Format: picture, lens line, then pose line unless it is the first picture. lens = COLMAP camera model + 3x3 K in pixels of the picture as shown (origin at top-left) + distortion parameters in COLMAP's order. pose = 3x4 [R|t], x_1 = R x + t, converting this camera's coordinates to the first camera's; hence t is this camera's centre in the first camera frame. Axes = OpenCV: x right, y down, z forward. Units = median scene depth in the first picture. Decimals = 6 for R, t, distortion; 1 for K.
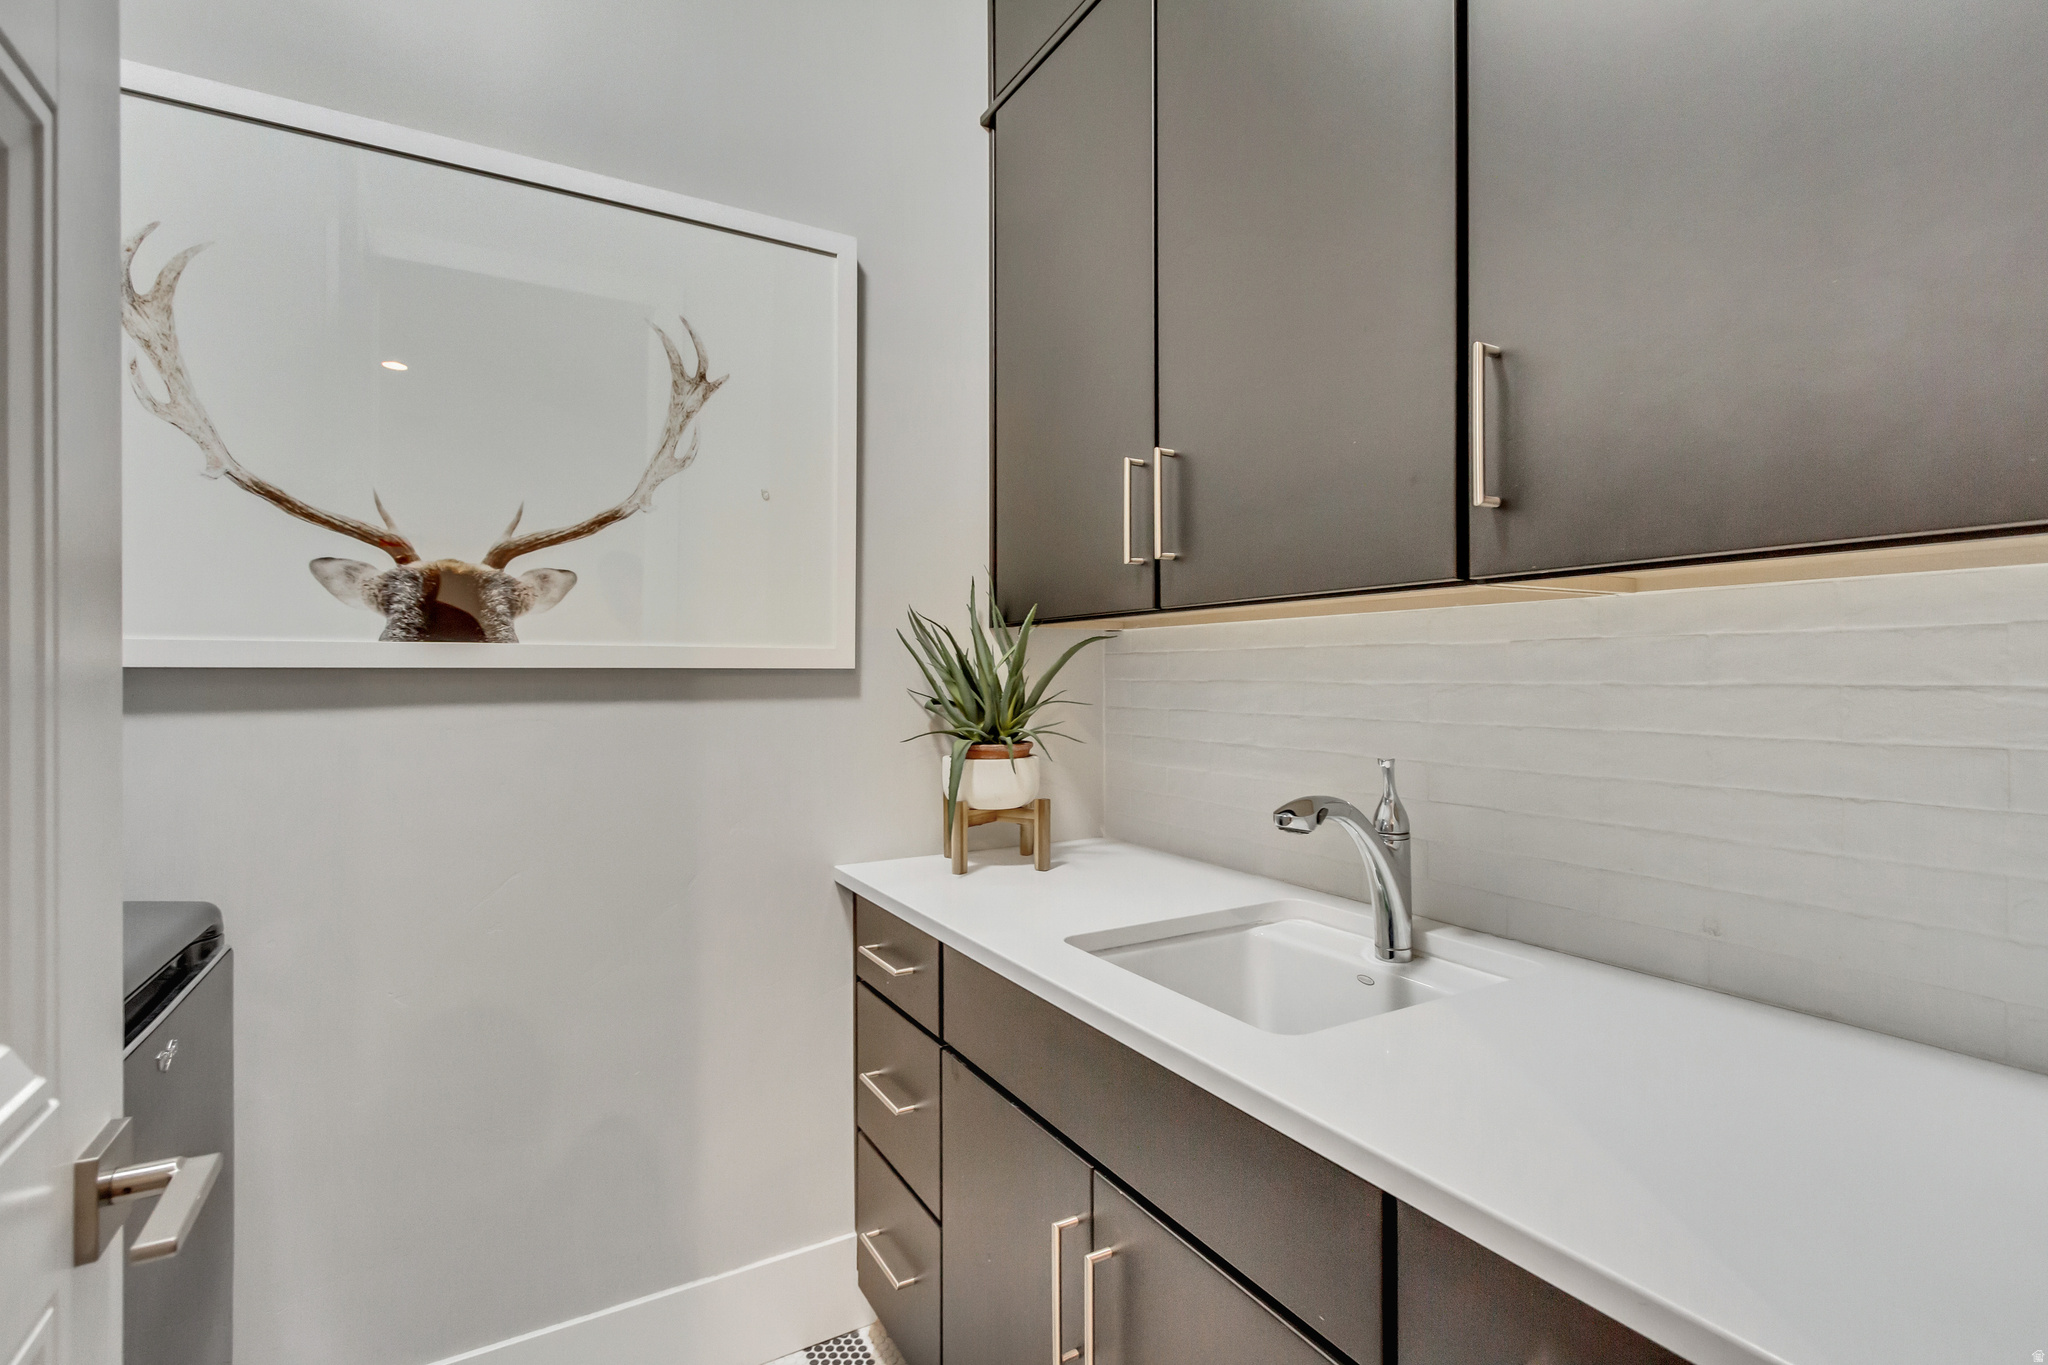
lens RADIAL K [[939.8, 0, 1024.2], [0, 939.8, 680.1], [0, 0, 1]] dist [0.014191, -0.000109]
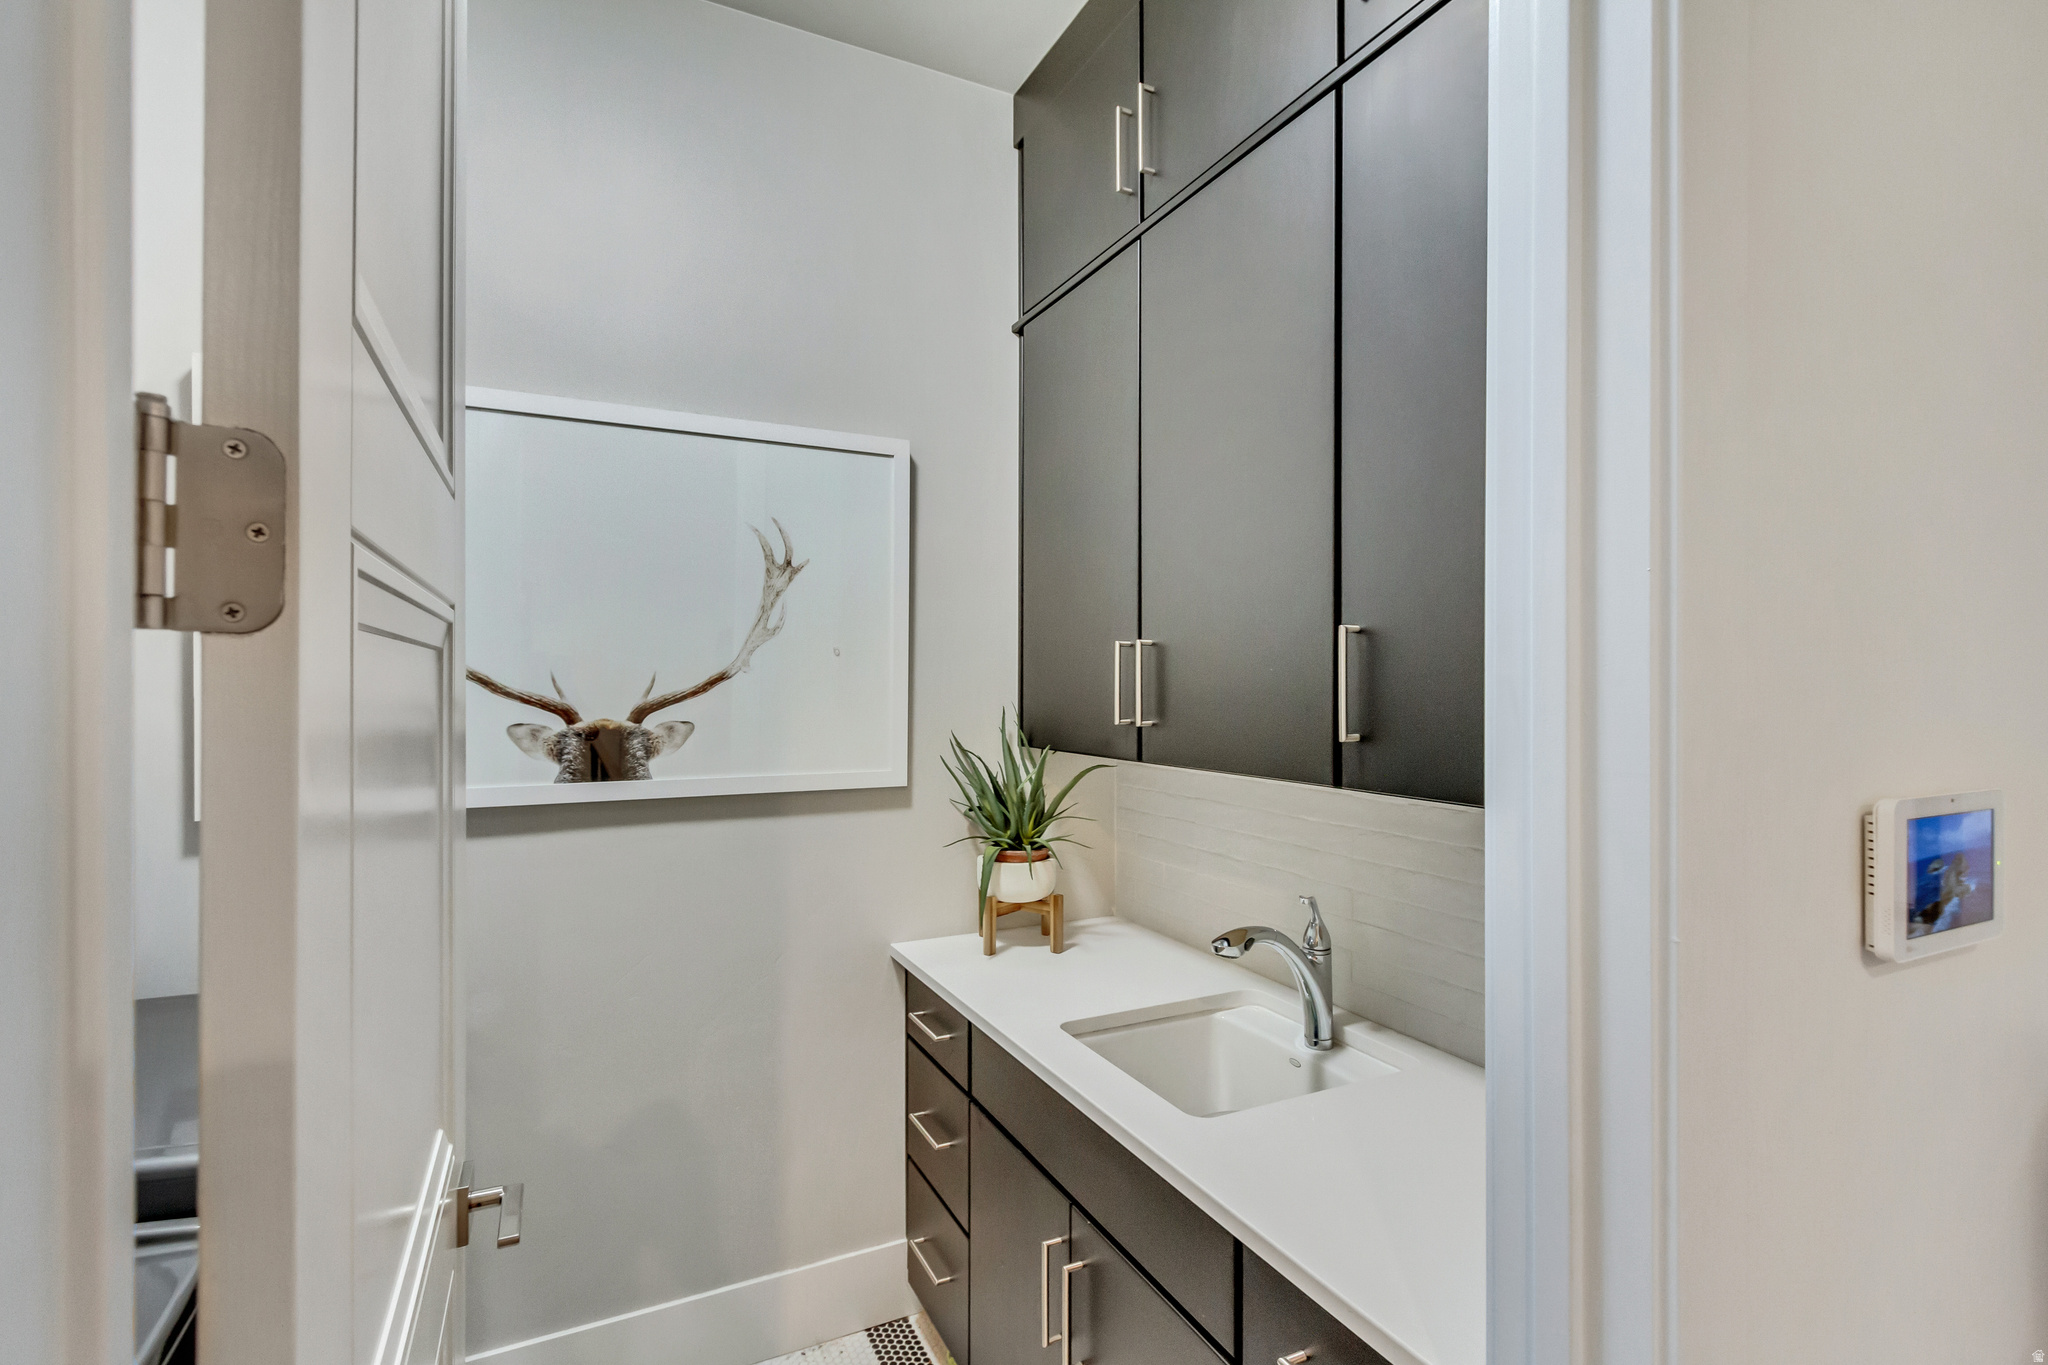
lens RADIAL K [[939.8, 0, 1021.7], [0, 939.8, 691.4], [0, 0, 1]] dist [0.014191, -0.000109]
pose [[0.997643, 0.003837, -0.068512, 0.066283], [-0.003508, 0.999982, 0.004925, -0.170607], [0.068530, -0.004673, 0.997638, -0.271251]]
